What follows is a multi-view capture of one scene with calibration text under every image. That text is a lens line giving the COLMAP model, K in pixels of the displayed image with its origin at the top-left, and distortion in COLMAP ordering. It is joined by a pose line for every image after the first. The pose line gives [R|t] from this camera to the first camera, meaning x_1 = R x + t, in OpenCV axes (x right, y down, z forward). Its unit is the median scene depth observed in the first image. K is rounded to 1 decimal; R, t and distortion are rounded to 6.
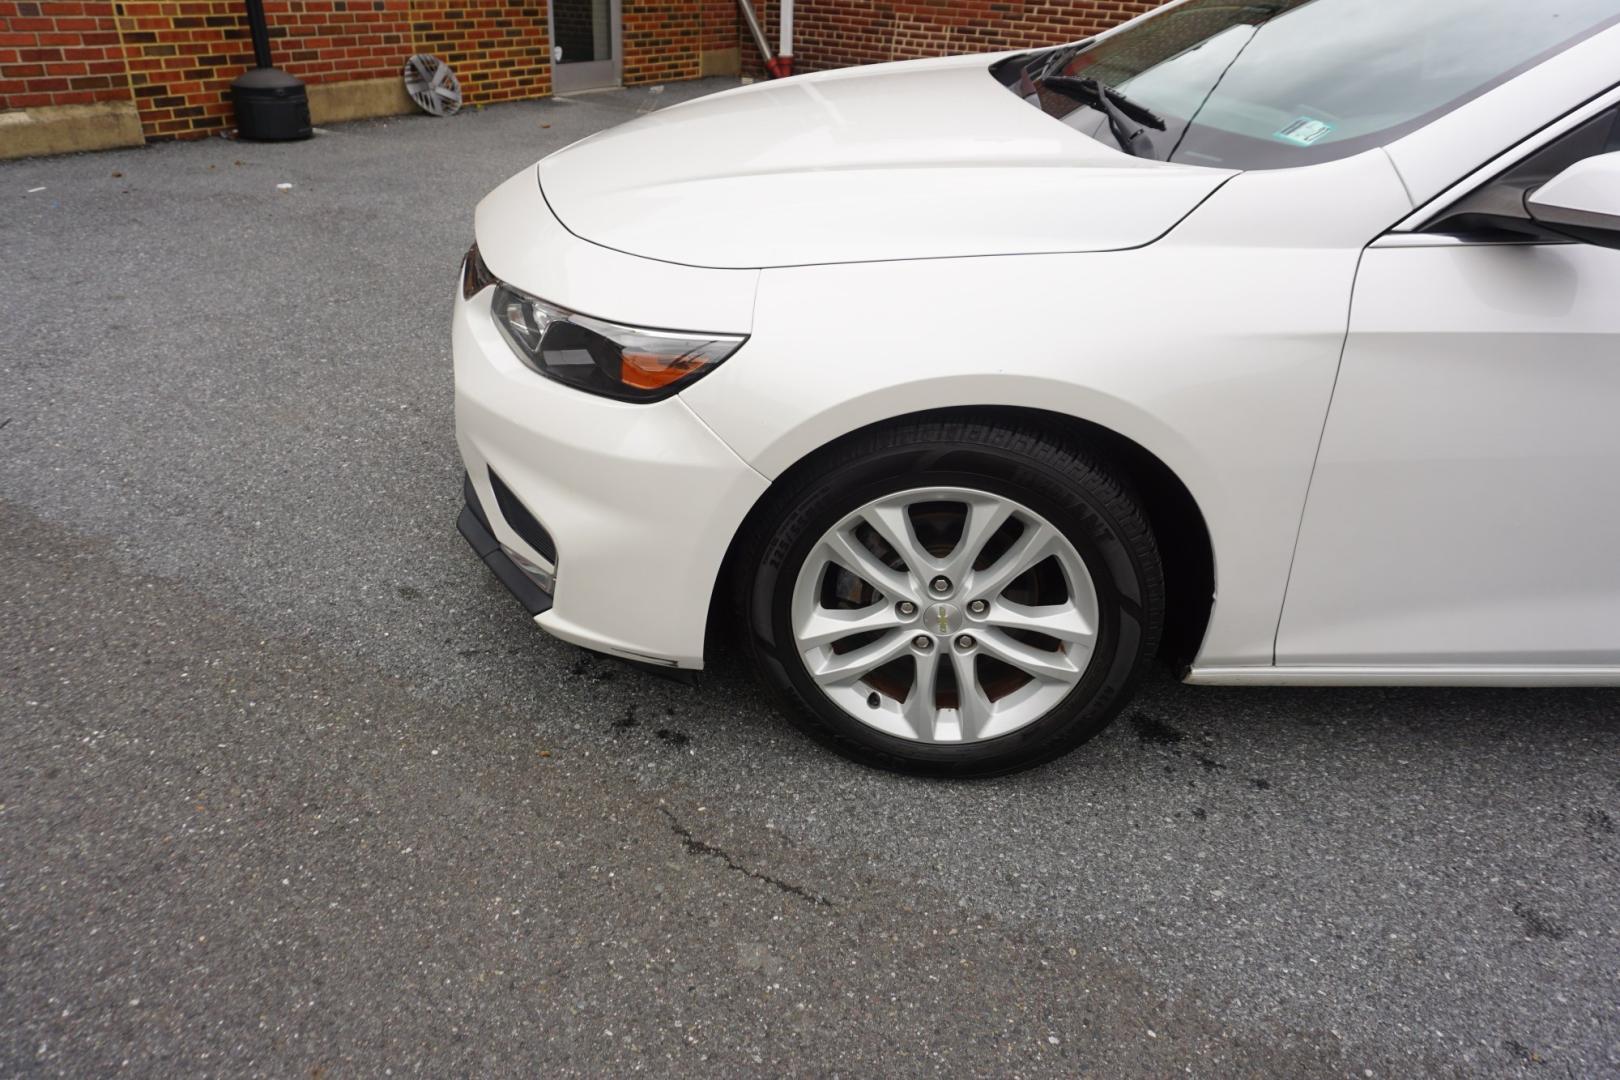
lens RADIAL K [[1087.0, 0, 810.5], [0, 1087.0, 529.6], [0, 0, 1]] dist [-0.045558, 0.033303]
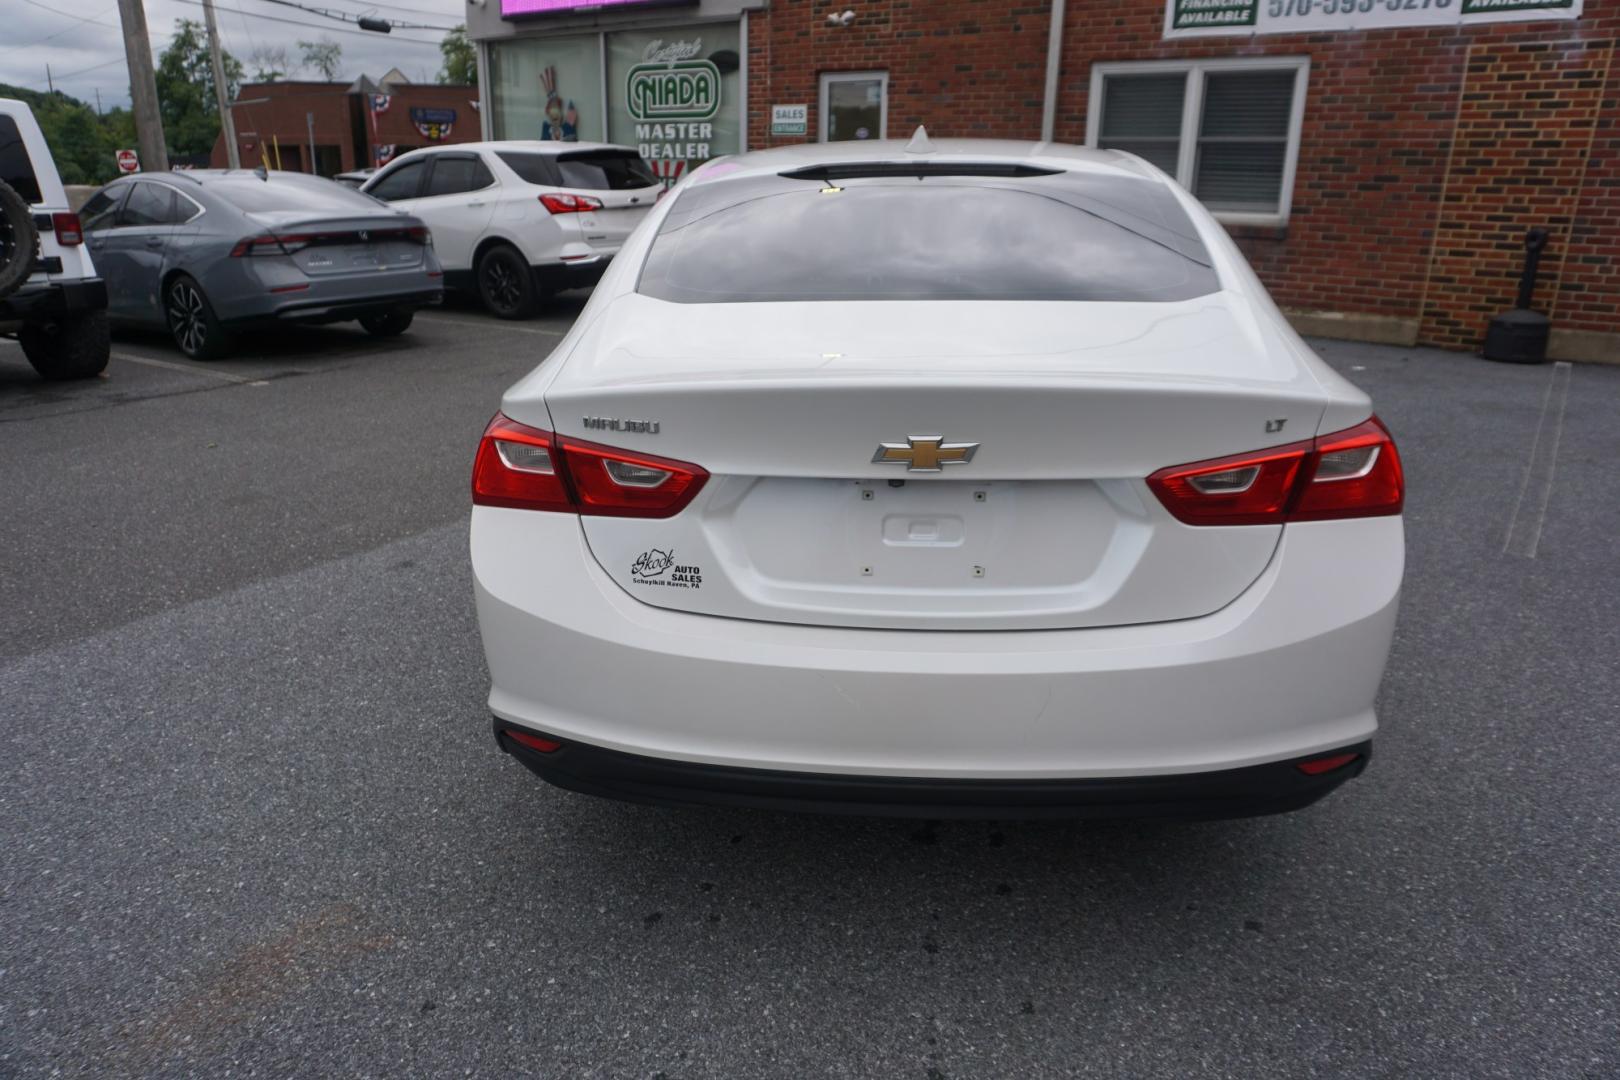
lens RADIAL K [[1087.0, 0, 803.2], [0, 1087.0, 527.1], [0, 0, 1]] dist [-0.045558, 0.033303]
pose [[-0.127055, 0.256888, -0.958053, 0.776984], [-0.485160, 0.826360, 0.285918, -0.138943], [0.865145, 0.501136, 0.019638, 0.304875]]
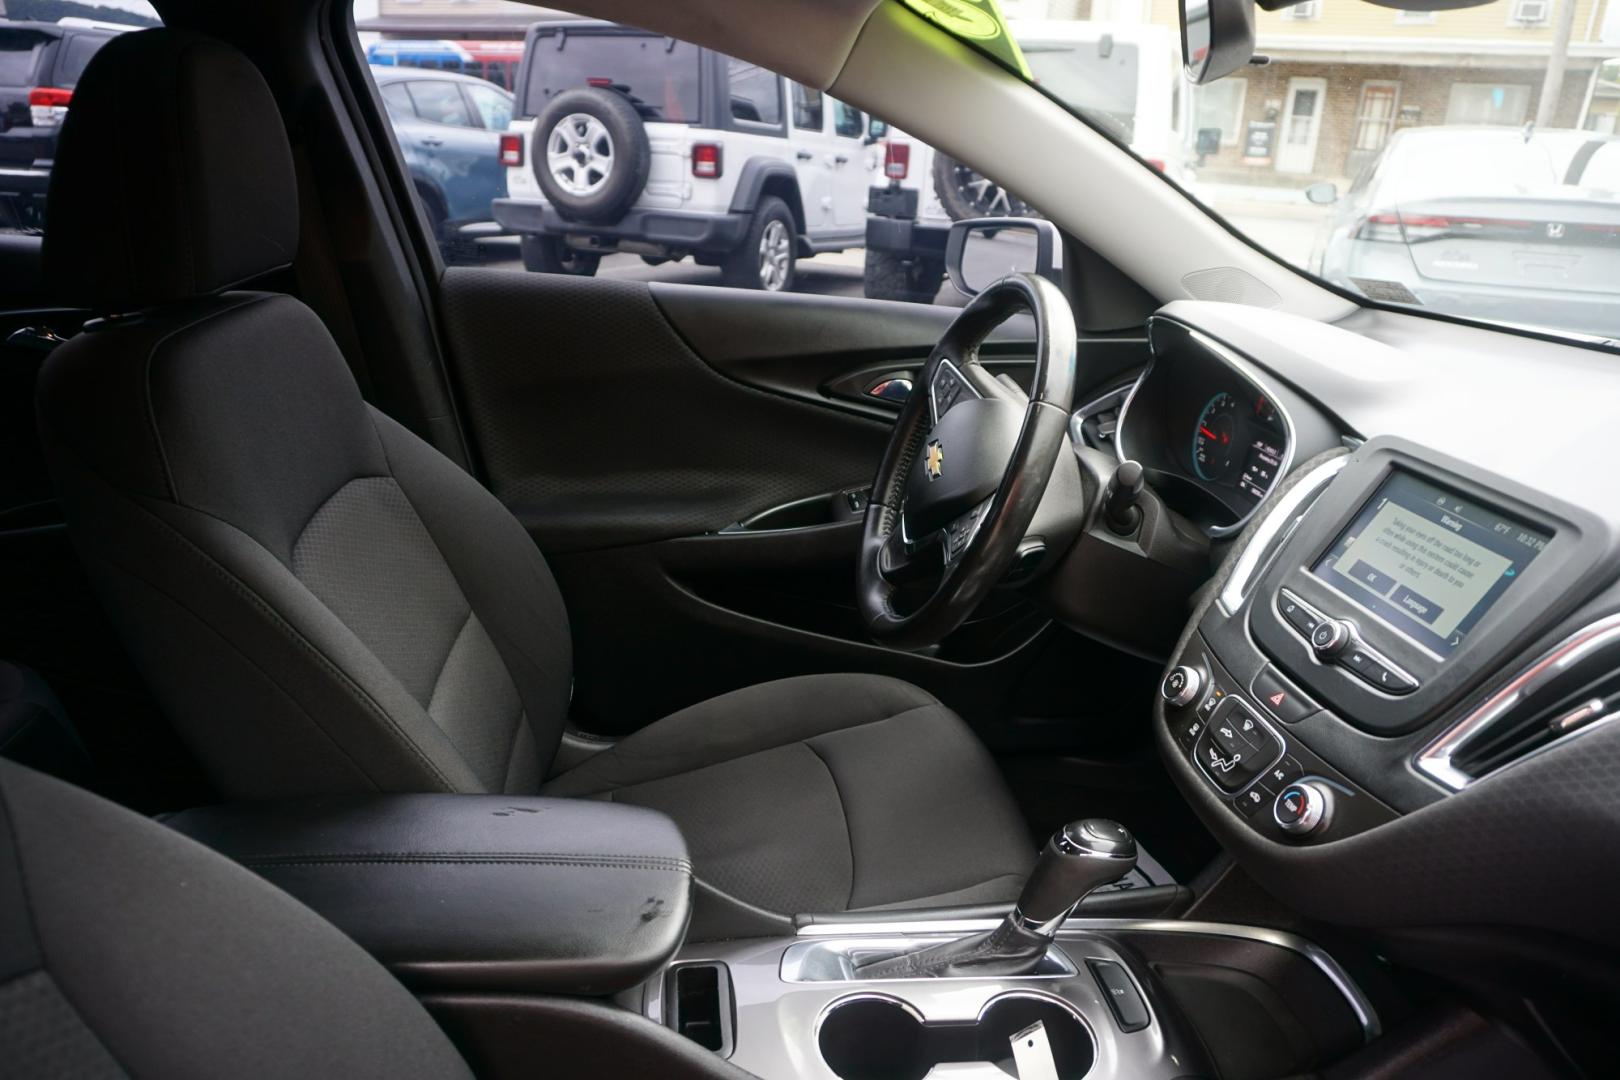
lens RADIAL K [[1123.5, 0, 805.3], [0, 1123.5, 532.3], [0, 0, 1]] dist [-0.055798, 0.027717]
pose [[-0.992404, -0.061084, -0.106782, 0.211759], [-0.120410, 0.660131, 0.741437, -0.175674], [0.025200, 0.748663, -0.662472, 0.363587]]
